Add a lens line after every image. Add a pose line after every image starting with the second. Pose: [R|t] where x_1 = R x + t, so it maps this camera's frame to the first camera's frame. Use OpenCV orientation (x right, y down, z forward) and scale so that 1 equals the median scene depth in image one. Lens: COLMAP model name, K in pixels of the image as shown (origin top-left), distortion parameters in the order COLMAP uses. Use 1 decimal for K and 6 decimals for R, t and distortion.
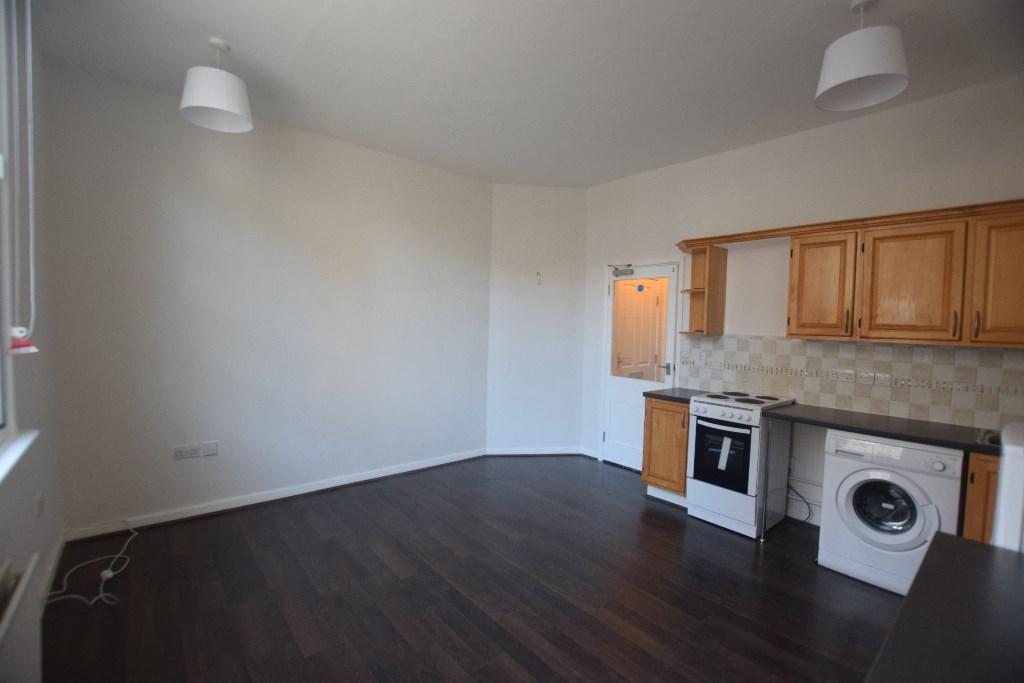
lens RADIAL K [[444.9, 0, 512.6], [0, 444.9, 341.3], [0, 0, 1]] dist [-0.004241, -0.000245]
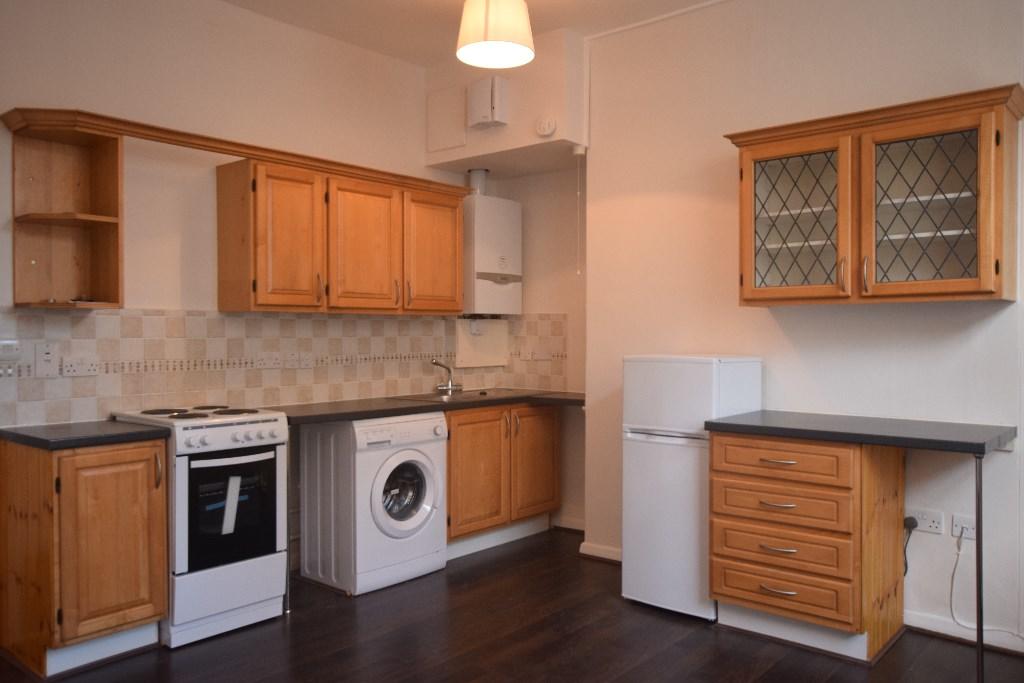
lens RADIAL K [[811.9, 0, 512.2], [0, 811.9, 337.8], [0, 0, 1]] dist [0.015326, 0.005194]
pose [[-0.137795, -0.030769, 0.989983, -0.645353], [0.041219, 0.998473, 0.036770, 0.005298], [-0.989603, 0.045873, -0.136316, 0.770573]]
